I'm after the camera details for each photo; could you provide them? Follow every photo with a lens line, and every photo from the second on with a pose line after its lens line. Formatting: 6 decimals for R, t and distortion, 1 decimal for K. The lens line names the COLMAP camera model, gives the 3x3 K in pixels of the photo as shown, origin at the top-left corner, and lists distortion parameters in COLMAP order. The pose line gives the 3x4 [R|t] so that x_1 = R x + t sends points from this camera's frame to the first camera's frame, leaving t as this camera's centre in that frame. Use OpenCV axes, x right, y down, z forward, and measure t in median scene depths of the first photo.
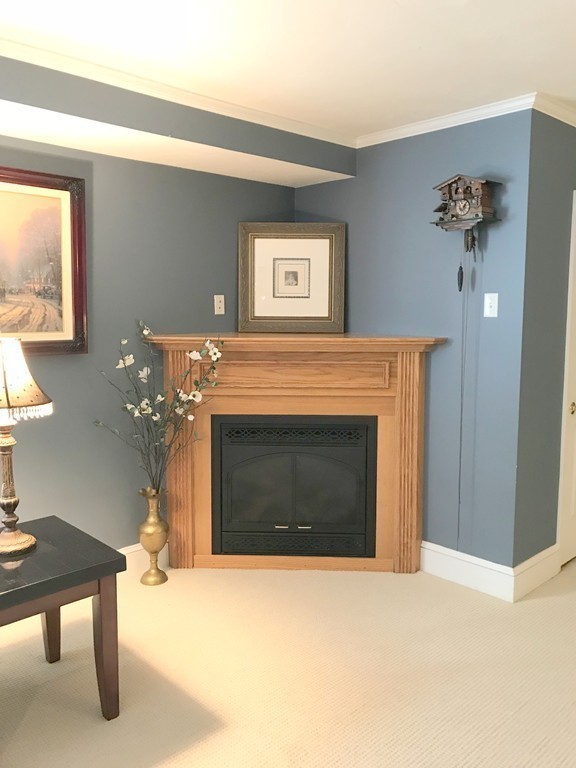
lens RADIAL K [[638.6, 0, 292.0], [0, 638.6, 386.4], [0, 0, 1]] dist [0.018224, -0.016673]
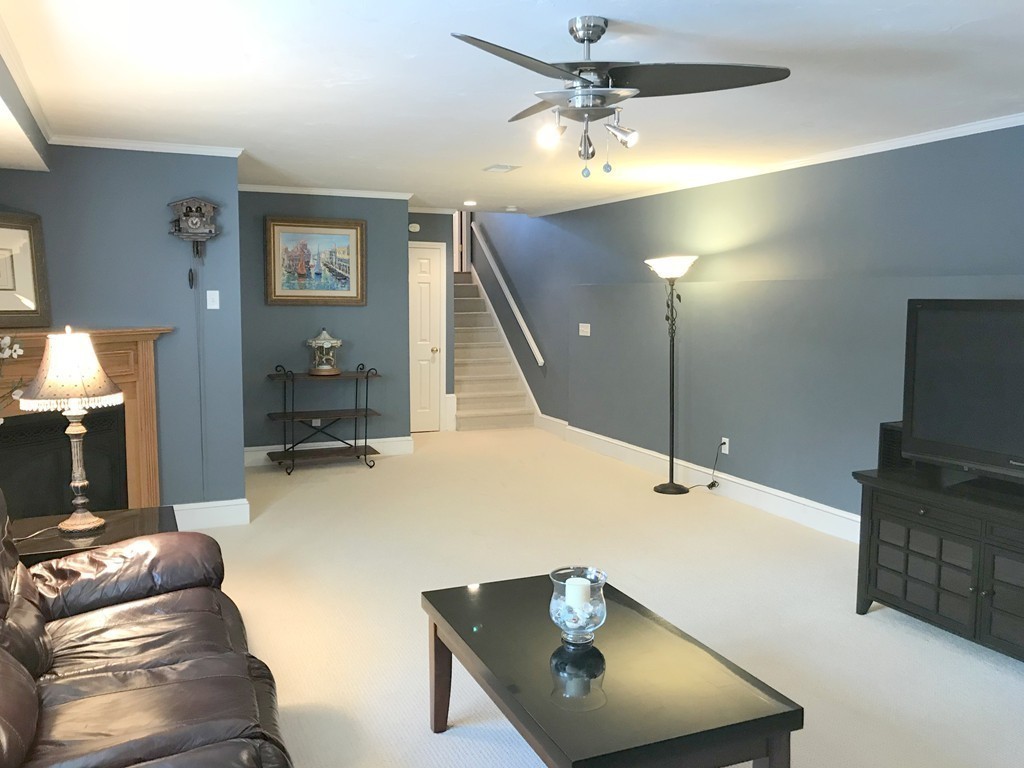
lens RADIAL K [[851.4, 0, 484.6], [0, 851.4, 392.6], [0, 0, 1]] dist [0.018224, -0.016673]
pose [[0.370090, -0.105101, 0.923032, -1.007258], [0.104310, 0.991998, 0.071131, -0.006756], [-0.923121, 0.069957, 0.378092, -0.126516]]
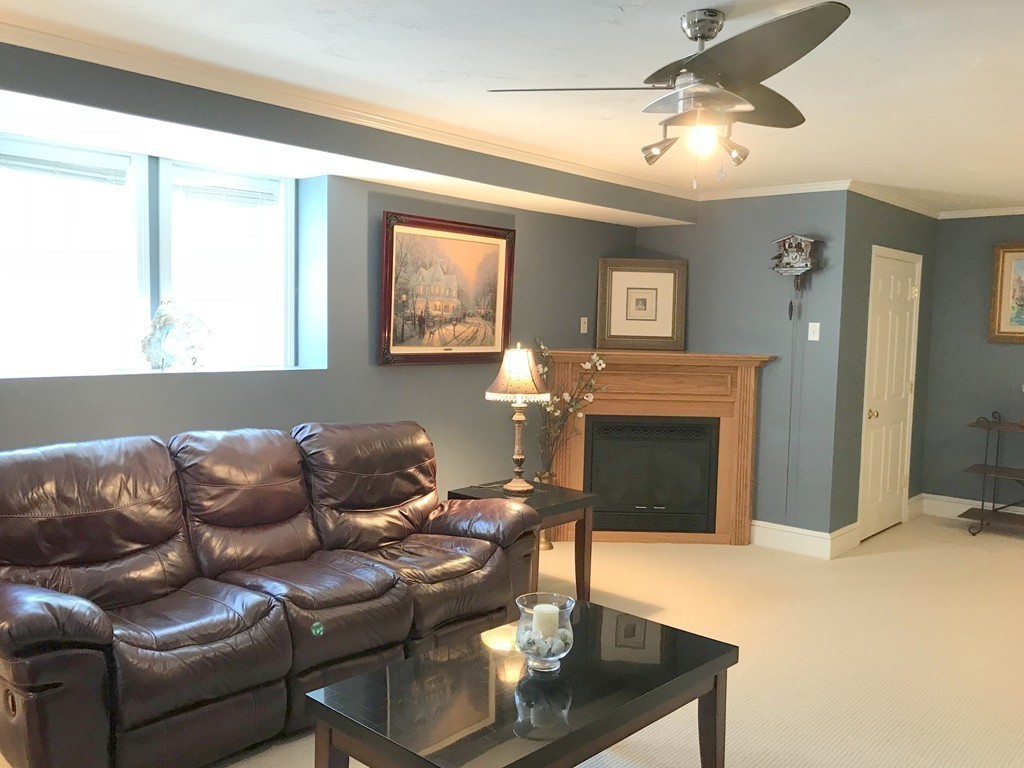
lens RADIAL K [[851.4, 0, 513.1], [0, 851.4, 392.5], [0, 0, 1]] dist [0.018224, -0.016673]
pose [[0.997671, 0.015409, 0.066448, -0.388498], [-0.013025, 0.999261, -0.036154, 0.064436], [-0.066956, 0.035204, 0.997135, -0.648189]]
